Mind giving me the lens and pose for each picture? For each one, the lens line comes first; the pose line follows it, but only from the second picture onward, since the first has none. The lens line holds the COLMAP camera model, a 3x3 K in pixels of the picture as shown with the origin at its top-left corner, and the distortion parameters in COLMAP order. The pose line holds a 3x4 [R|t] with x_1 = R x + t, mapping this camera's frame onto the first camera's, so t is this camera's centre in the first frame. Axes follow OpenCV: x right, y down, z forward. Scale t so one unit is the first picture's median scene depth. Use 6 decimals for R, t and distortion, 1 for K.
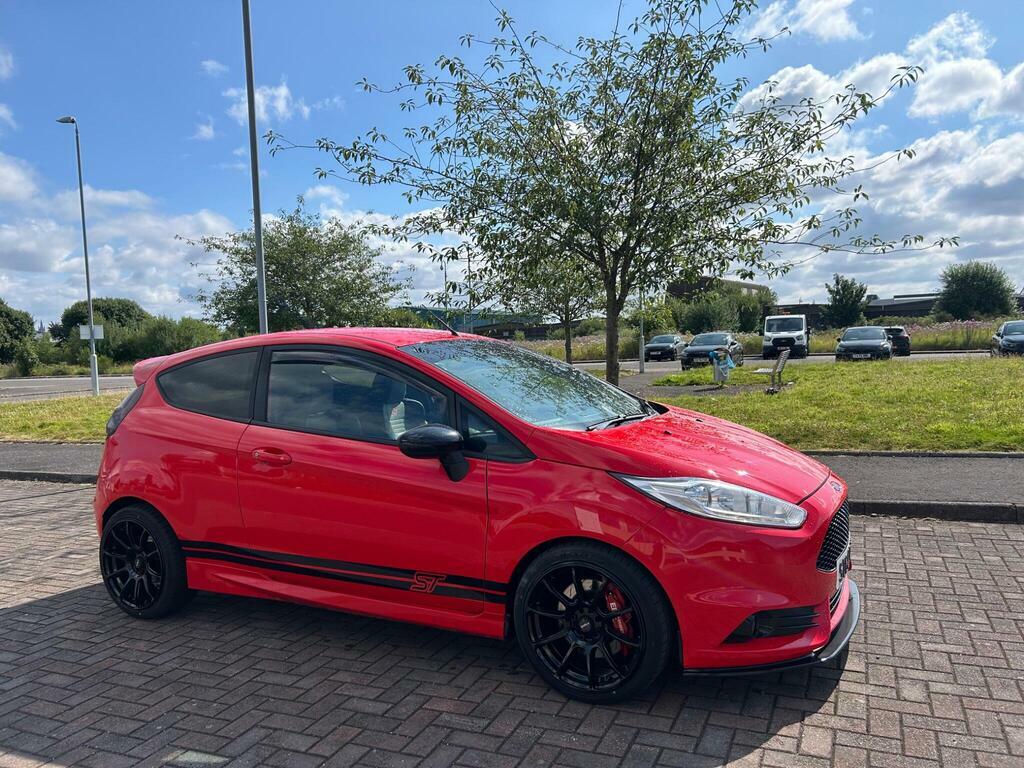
lens RADIAL K [[771.3, 0, 517.6], [0, 771.3, 392.7], [0, 0, 1]] dist [0.051066, -0.053260]
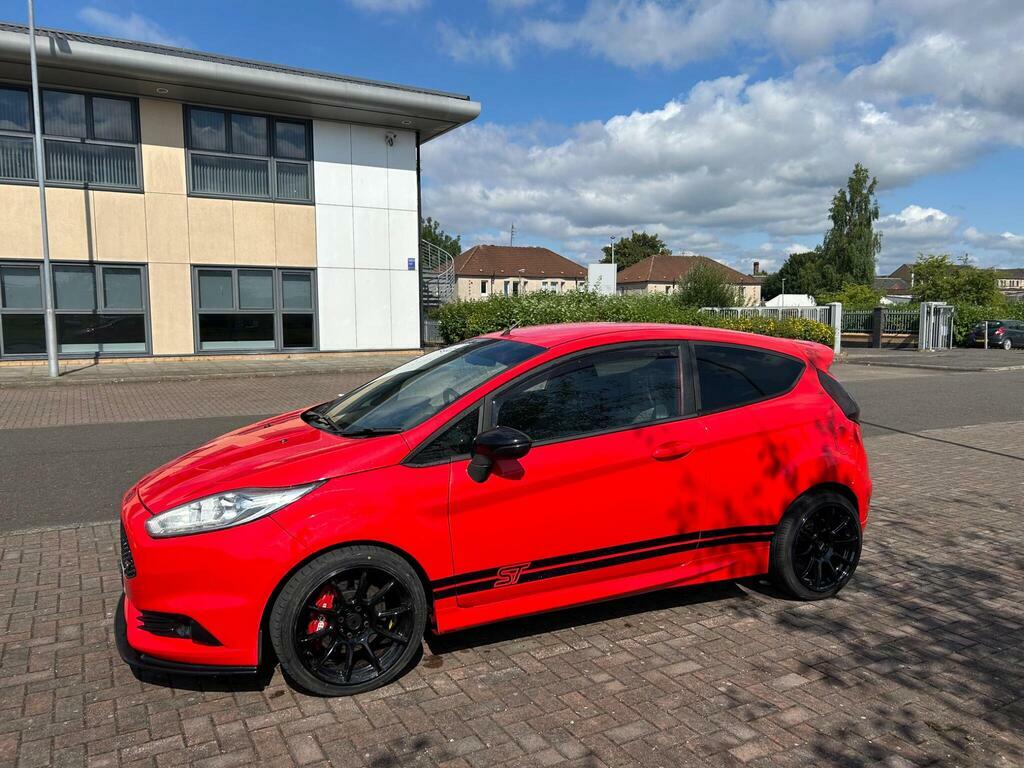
lens RADIAL K [[771.3, 0, 514.0], [0, 771.3, 399.9], [0, 0, 1]] dist [0.051066, -0.053260]
pose [[-0.597159, 0.122153, -0.792767, 0.805873], [-0.027679, 0.984610, 0.172562, -0.181568], [0.801645, 0.124990, -0.584588, 1.771791]]
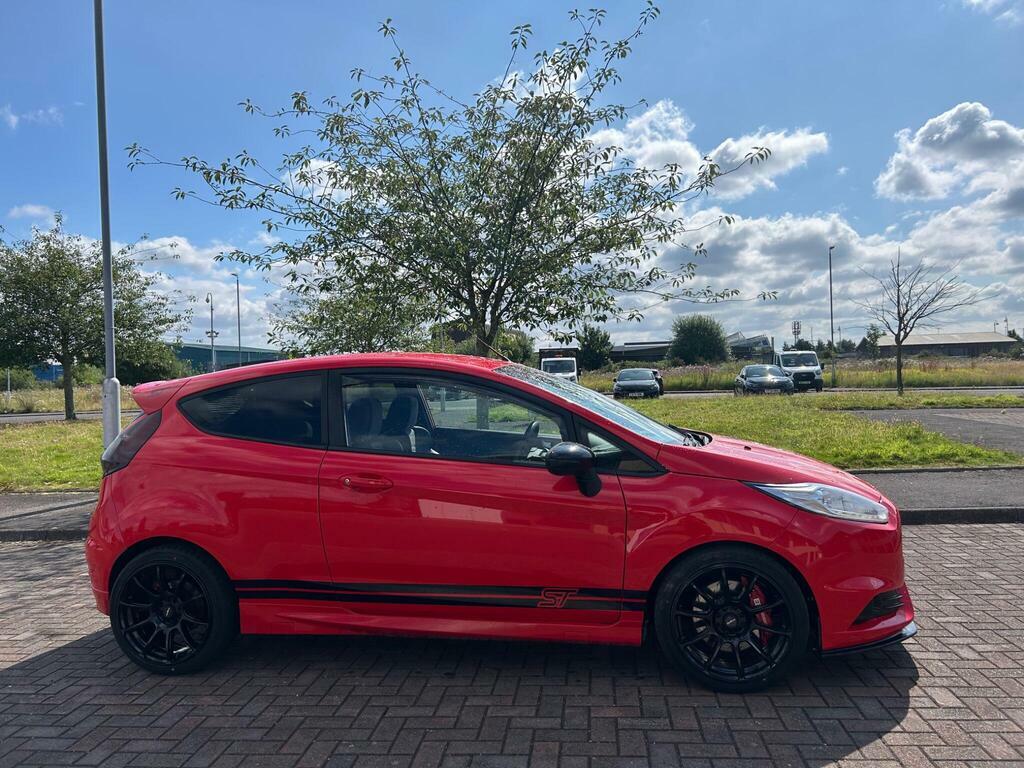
lens RADIAL K [[771.3, 0, 514.7], [0, 771.3, 389.1], [0, 0, 1]] dist [0.051066, -0.053260]
pose [[0.952723, 0.003537, 0.303821, -0.418126], [0.013867, 0.998384, -0.055108, 0.021374], [-0.303525, 0.056716, 0.951134, 0.021734]]
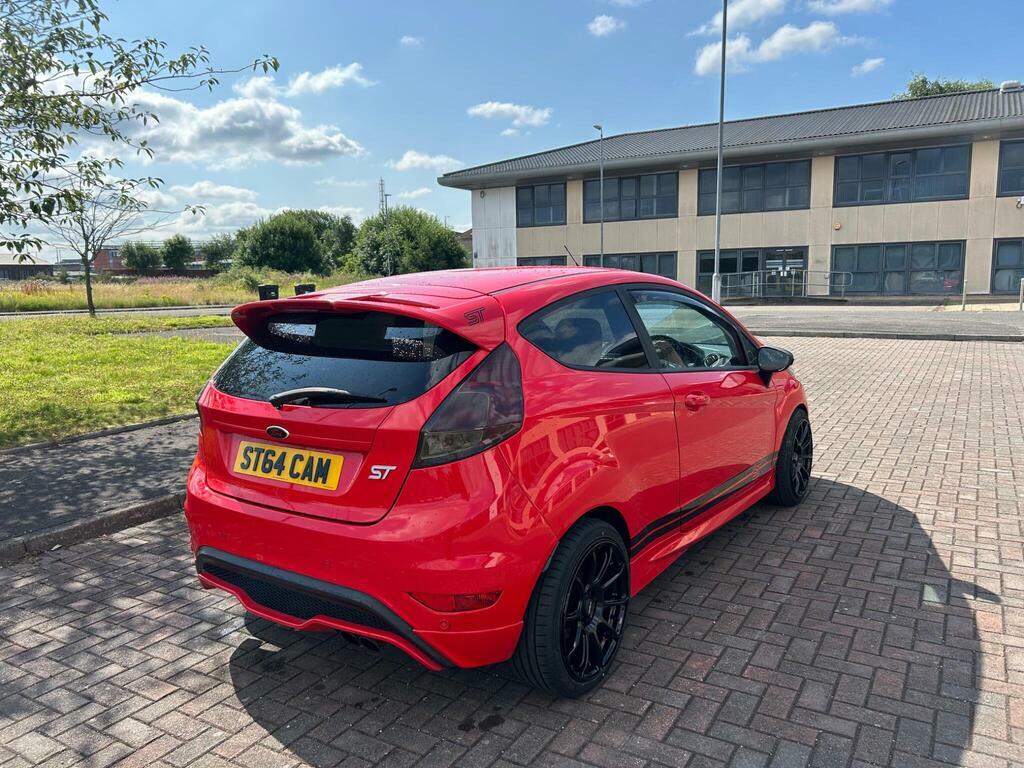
lens RADIAL K [[771.3, 0, 513.0], [0, 771.3, 395.6], [0, 0, 1]] dist [0.051066, -0.053260]
pose [[0.126598, -0.115403, 0.985218, -1.235942], [0.075254, 0.991465, 0.106464, -0.039993], [-0.989096, 0.060663, 0.134202, 1.057493]]
